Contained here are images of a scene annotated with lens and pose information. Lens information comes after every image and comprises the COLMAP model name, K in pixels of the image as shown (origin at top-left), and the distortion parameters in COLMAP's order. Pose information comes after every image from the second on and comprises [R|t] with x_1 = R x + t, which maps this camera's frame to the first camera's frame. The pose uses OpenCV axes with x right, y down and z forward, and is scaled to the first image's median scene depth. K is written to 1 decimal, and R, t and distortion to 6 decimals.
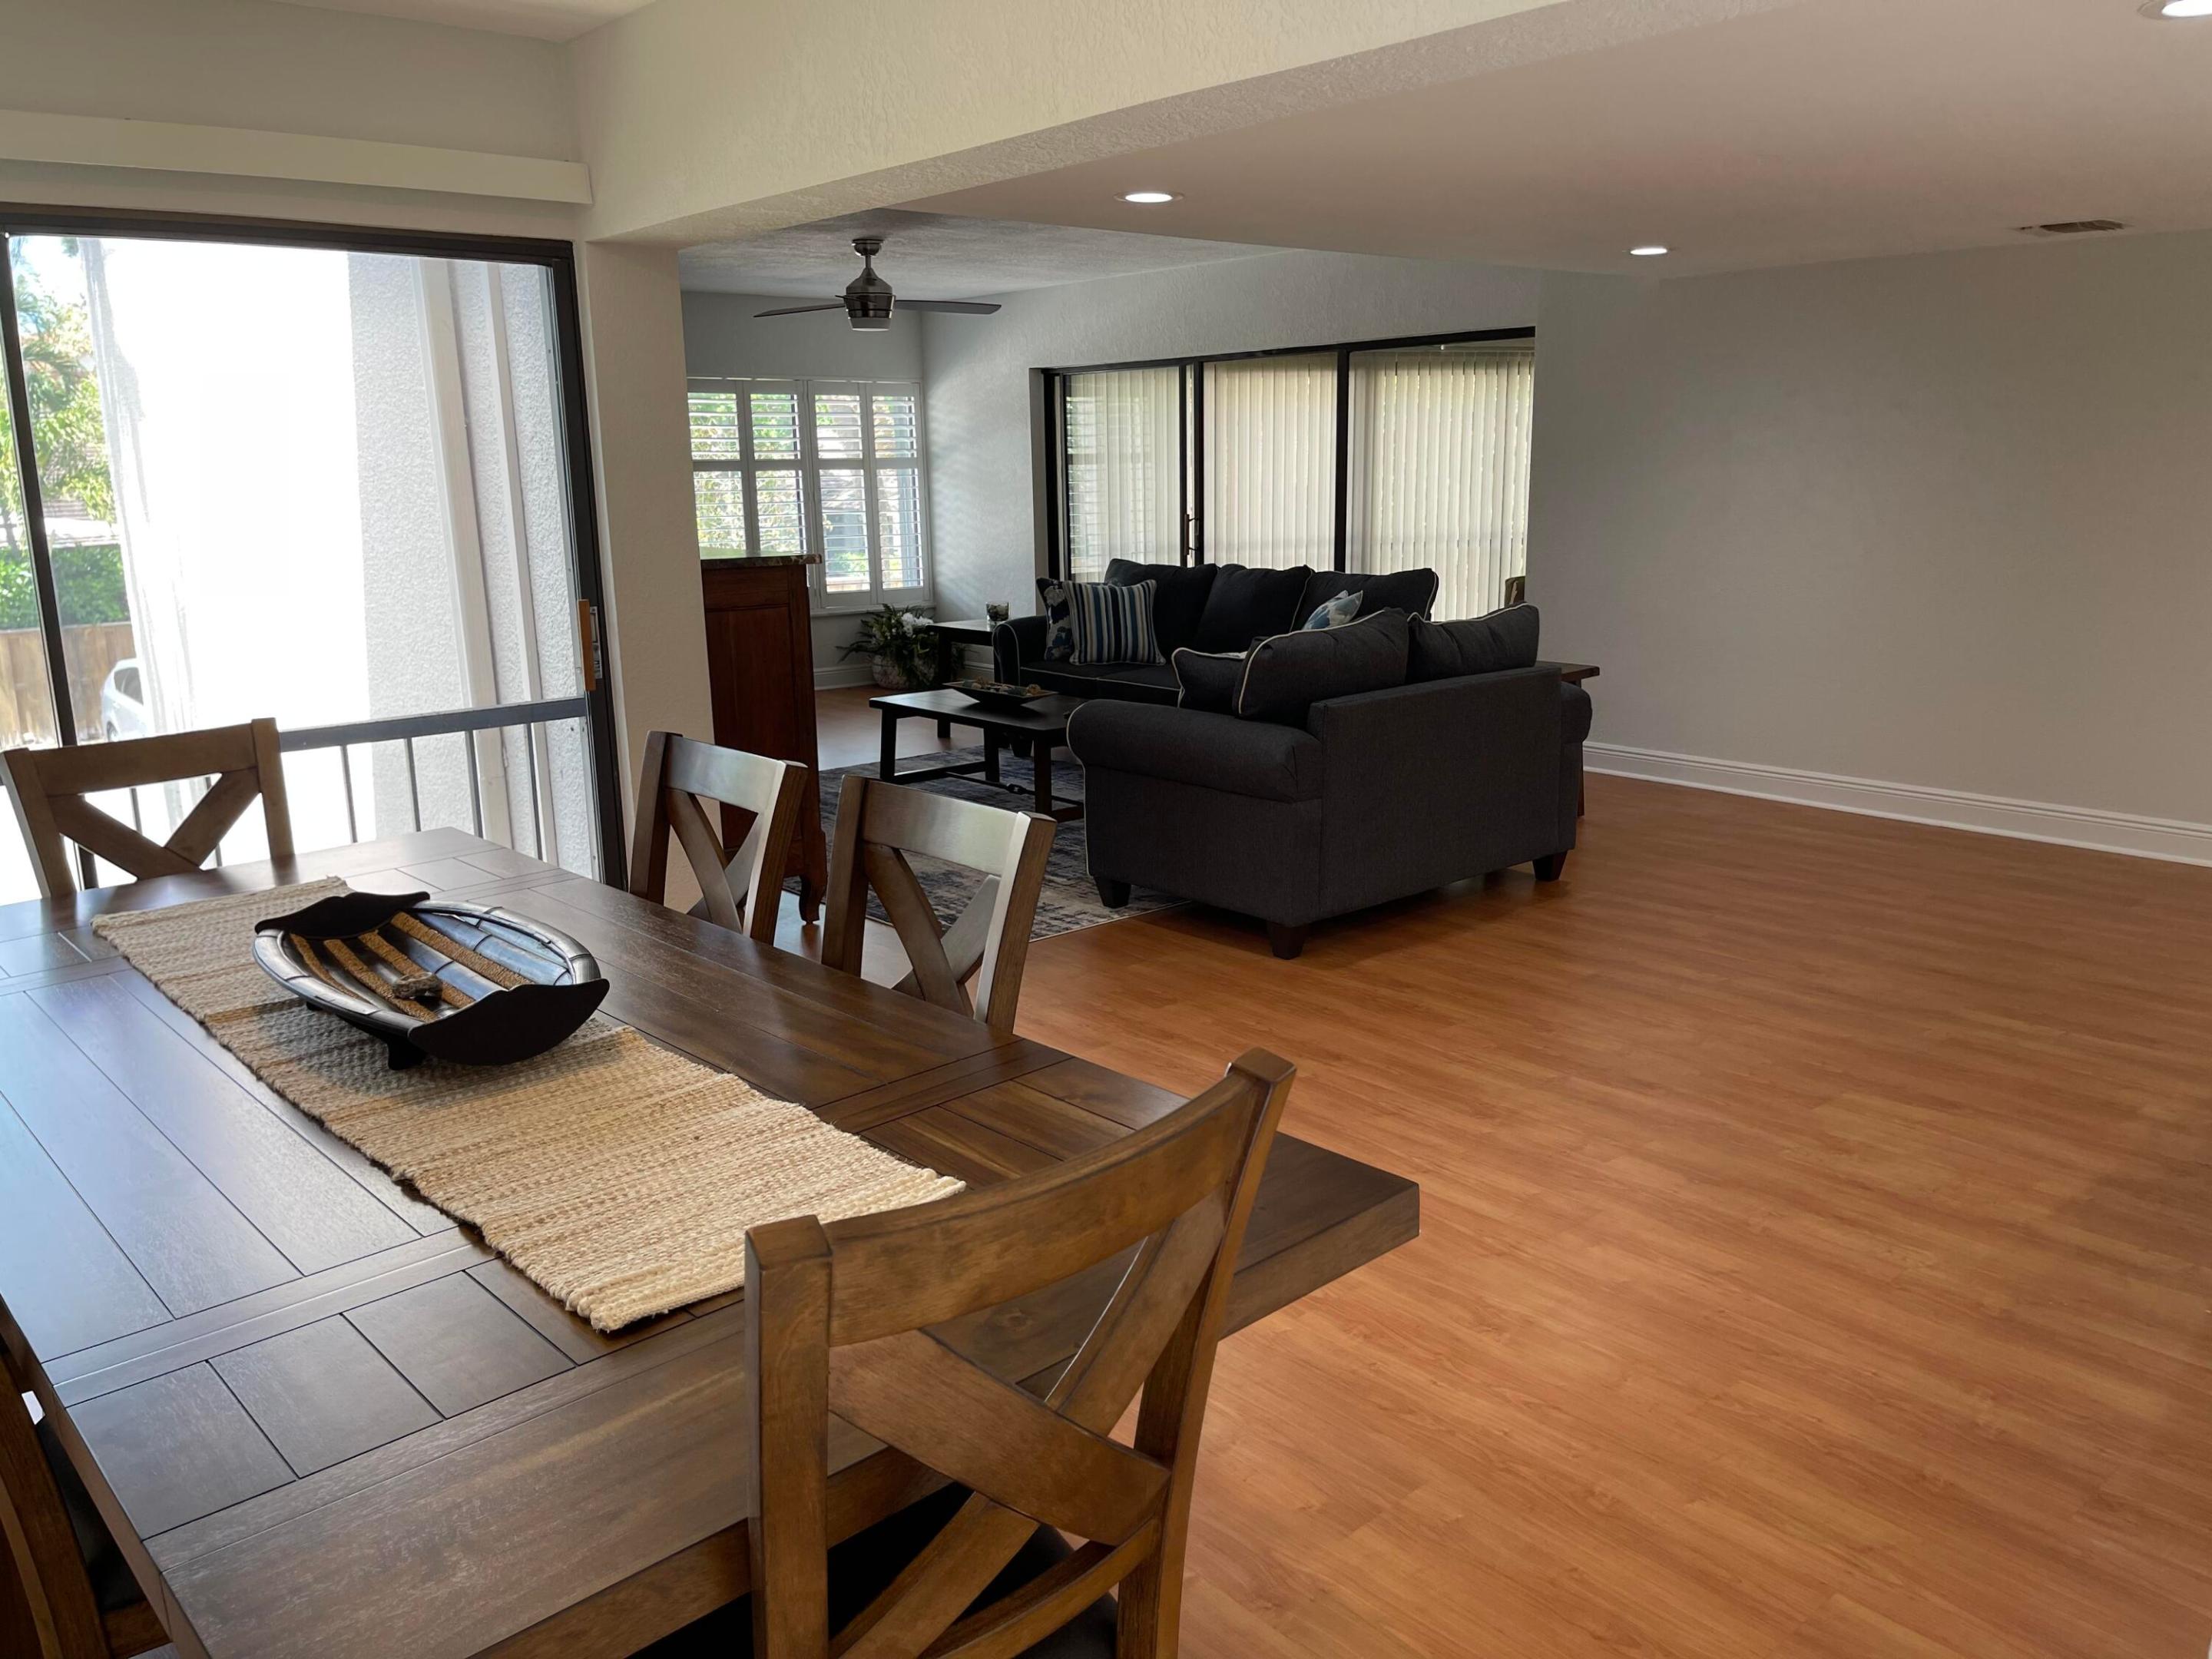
lens RADIAL K [[1675.2, 0, 1102.6], [0, 1675.2, 832.0], [0, 0, 1]] dist [0.054805, -0.061986]
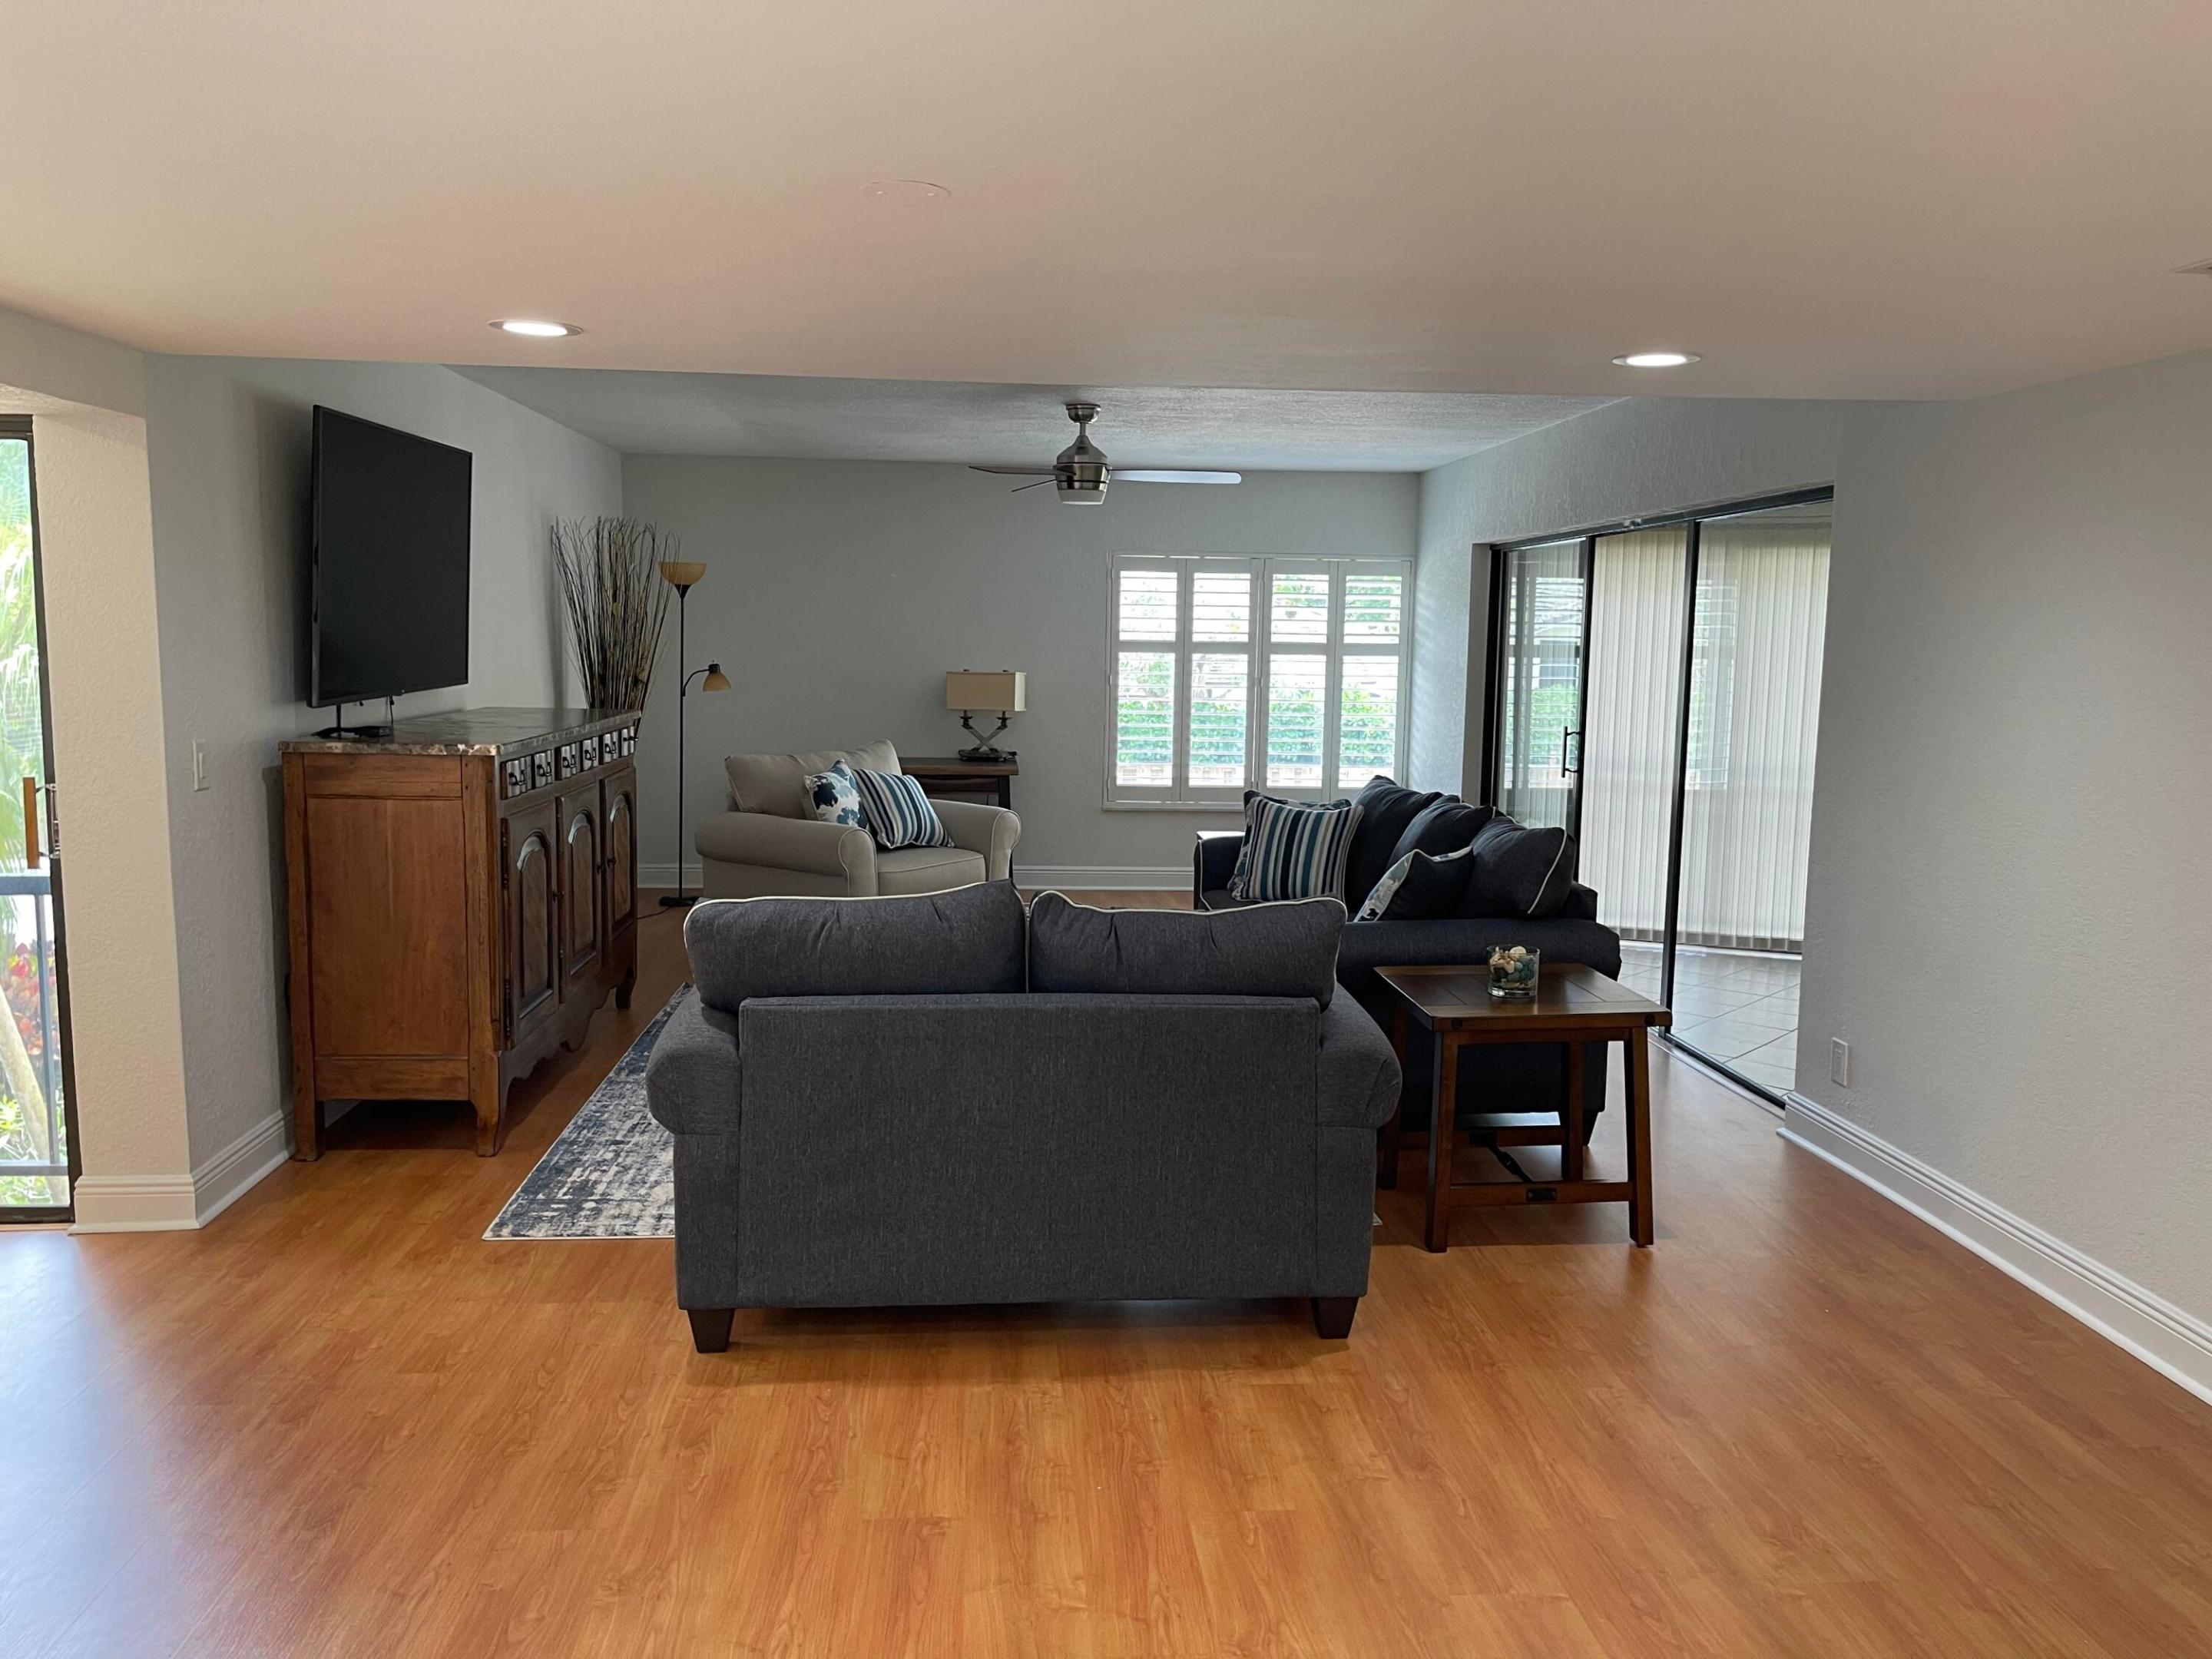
lens RADIAL K [[1675.2, 0, 1106.9], [0, 1675.2, 836.6], [0, 0, 1]] dist [0.054805, -0.061986]
pose [[0.802790, 0.101827, -0.587503, 0.382800], [-0.158971, 0.986197, -0.046296, -0.079063], [0.574680, 0.130562, 0.807896, 0.291482]]
